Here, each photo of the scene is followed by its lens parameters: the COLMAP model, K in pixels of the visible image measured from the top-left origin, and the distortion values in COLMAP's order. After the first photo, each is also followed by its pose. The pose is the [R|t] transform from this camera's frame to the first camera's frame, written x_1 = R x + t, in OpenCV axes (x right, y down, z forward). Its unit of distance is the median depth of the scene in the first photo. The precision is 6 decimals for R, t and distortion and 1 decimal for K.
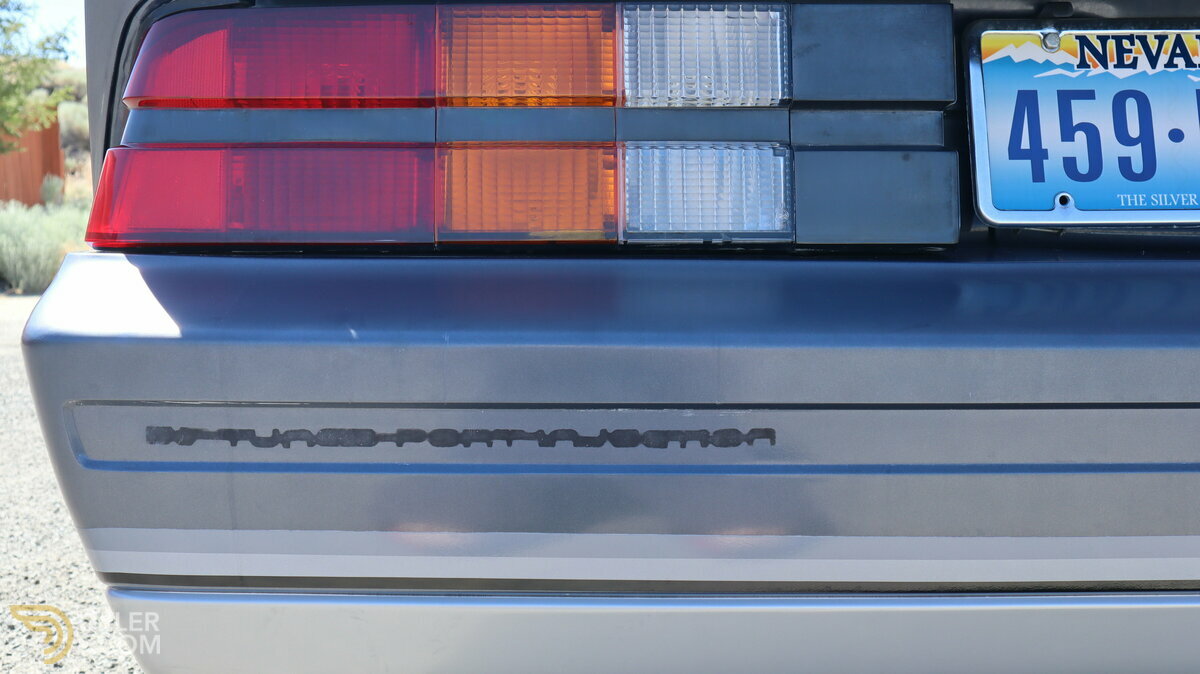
lens RADIAL K [[1118.4, 0, 593.7], [0, 1118.4, 328.6], [0, 0, 1]] dist [-0.010846, 0.000000]
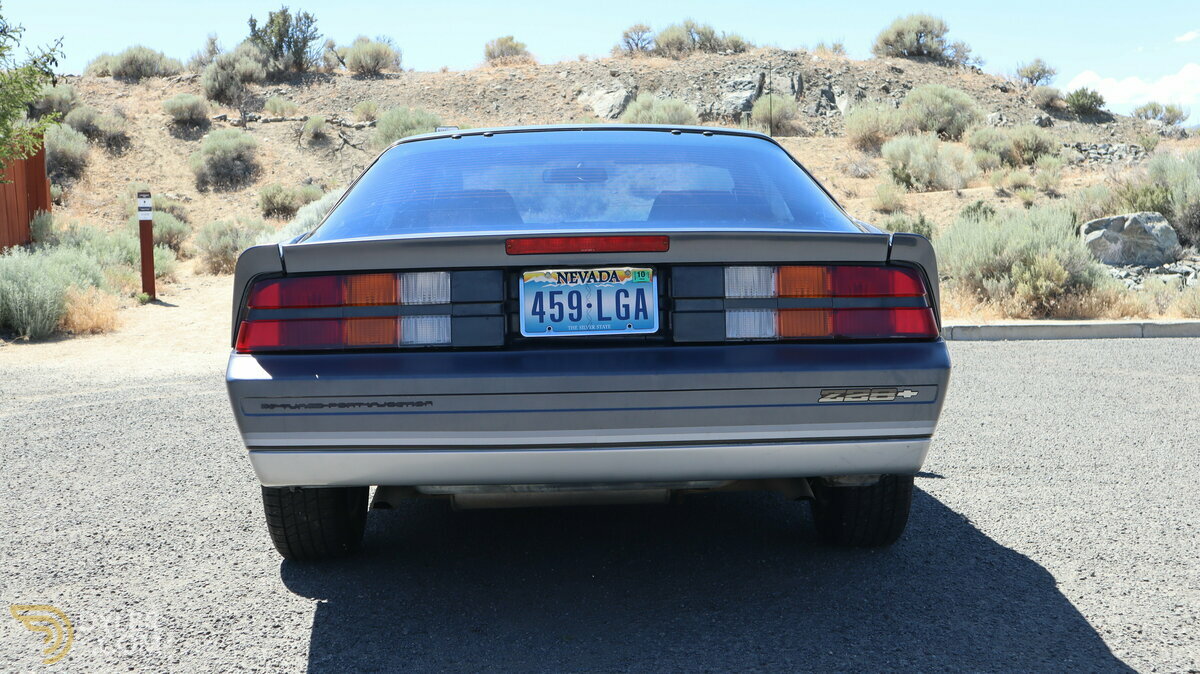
lens RADIAL K [[1399.3, 0, 603.7], [0, 1399.3, 338.0], [0, 0, 1]] dist [-0.004020, 0.000000]
pose [[0.998461, -0.021677, -0.051039, 0.754969], [0.020795, 0.999626, -0.017747, -0.018130], [0.051405, 0.016659, 0.998539, -2.774233]]
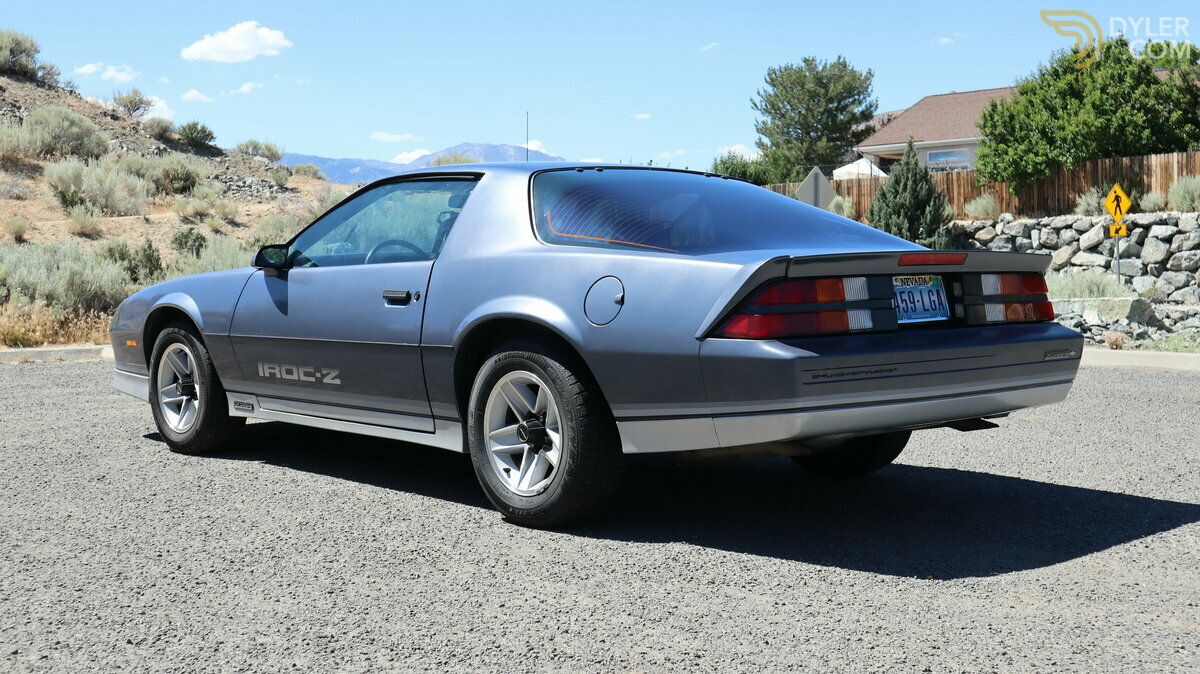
lens RADIAL K [[1399.3, 0, 602.0], [0, 1399.3, 339.4], [0, 0, 1]] dist [-0.004020, 0.000000]
pose [[0.791174, -0.044840, 0.609946, -3.795917], [0.061711, 0.998072, -0.006674, -0.064370], [-0.608470, 0.042921, 0.792415, -2.572151]]
